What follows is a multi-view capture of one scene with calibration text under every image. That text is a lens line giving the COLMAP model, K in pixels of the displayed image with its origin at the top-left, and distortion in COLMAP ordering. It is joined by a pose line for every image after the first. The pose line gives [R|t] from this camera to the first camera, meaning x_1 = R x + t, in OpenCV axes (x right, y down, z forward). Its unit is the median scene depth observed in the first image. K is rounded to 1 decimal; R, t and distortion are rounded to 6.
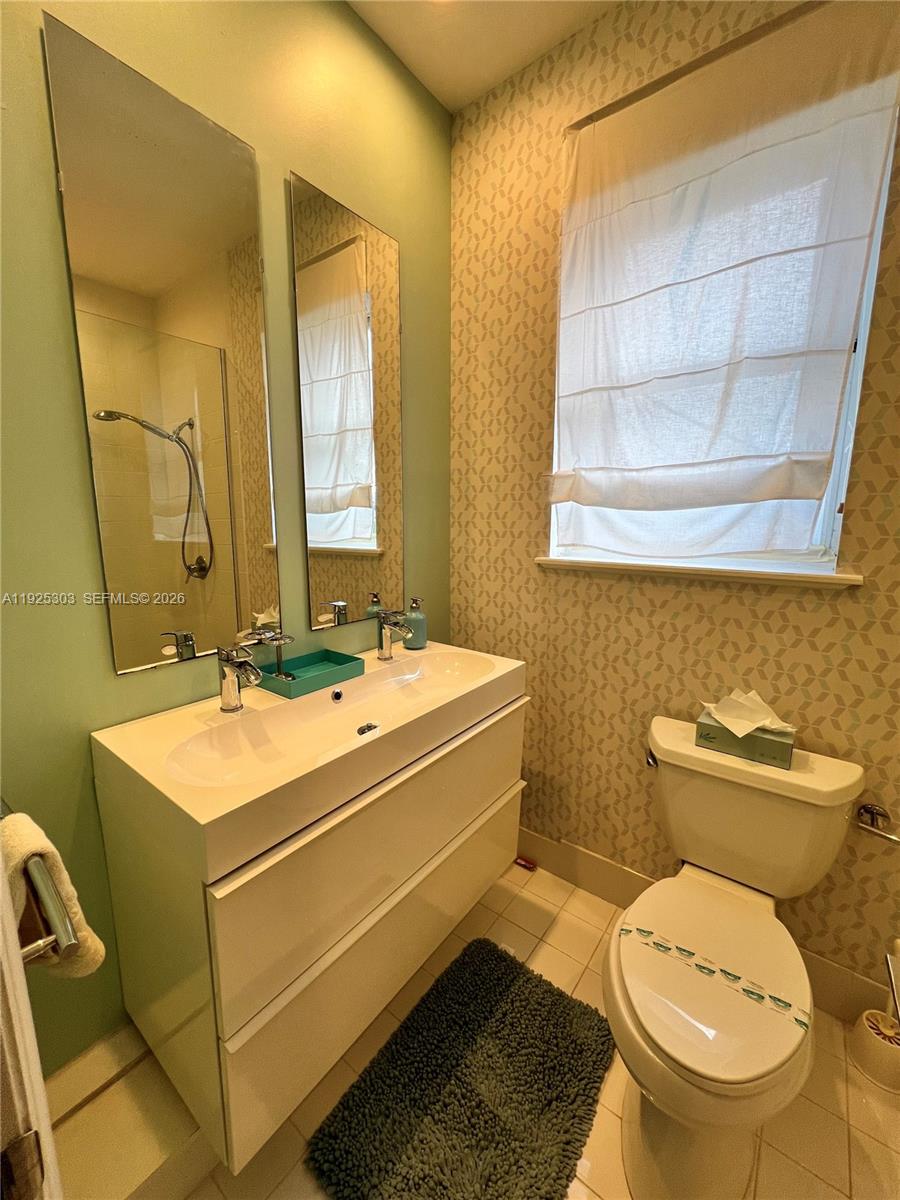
lens RADIAL K [[481.1, 0, 455.9], [0, 481.1, 595.6], [0, 0, 1]] dist [-0.002176, 0.000210]
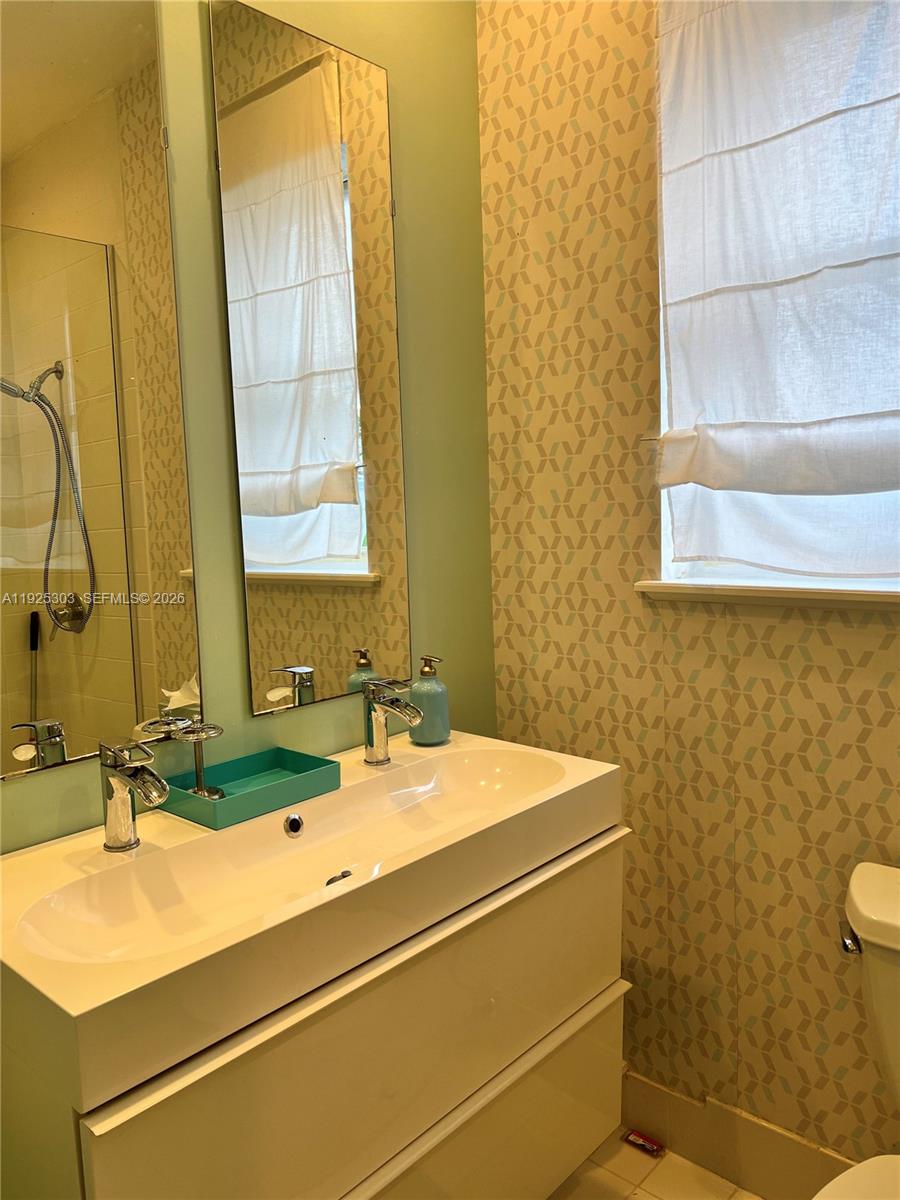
lens RADIAL K [[895.5, 0, 450.0], [0, 895.5, 599.2], [0, 0, 1]] dist [0.045435, -0.051870]
pose [[0.995251, -0.028672, -0.093028, 0.043164], [0.023299, 0.998025, -0.058339, -0.001405], [0.094517, 0.055894, 0.993953, -0.079211]]
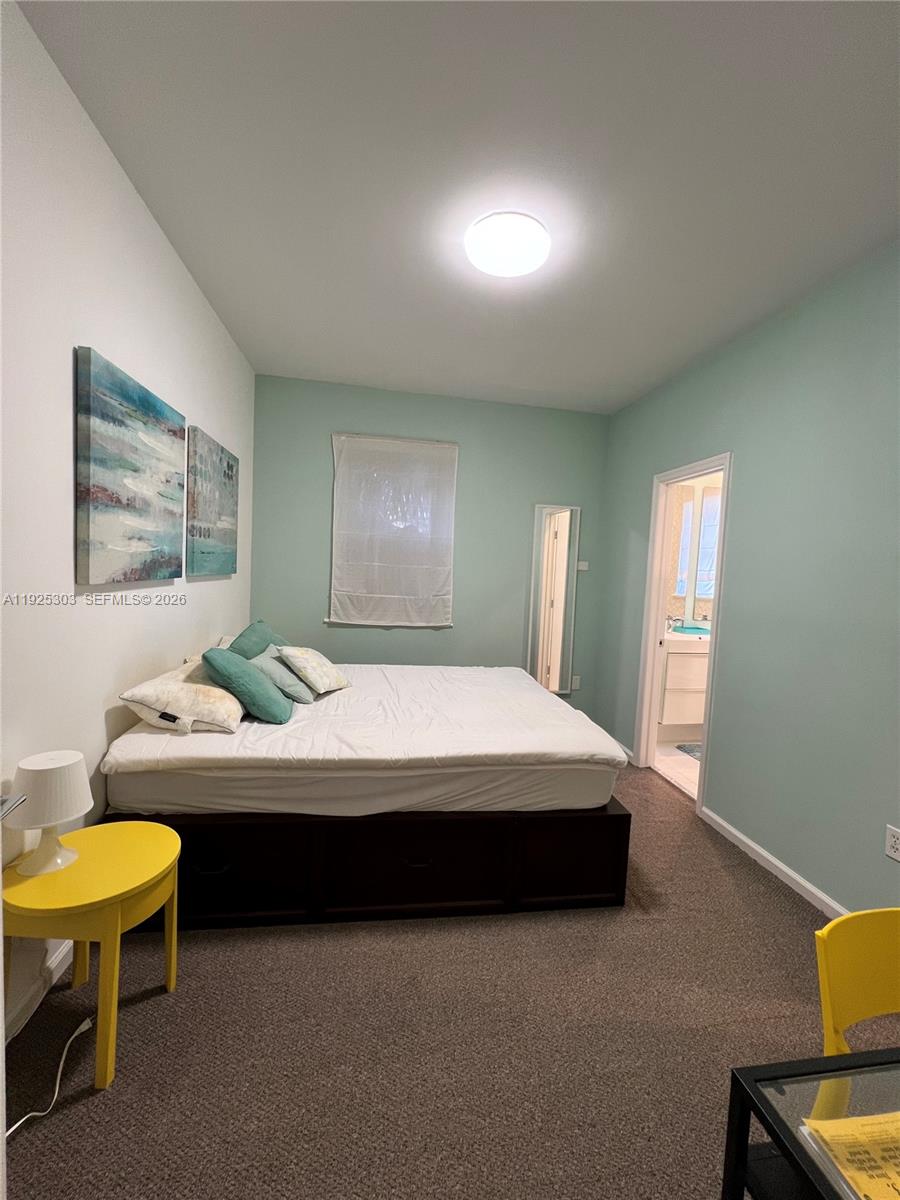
lens RADIAL K [[474.4, 0, 449.1], [0, 474.4, 601.5], [0, 0, 1]] dist [-0.007914, 0.000647]
pose [[0.710885, 0.064565, -0.700338, 0.766295], [-0.159858, 0.984547, -0.071499, 0.439585], [0.684900, 0.162782, 0.710221, -2.464513]]
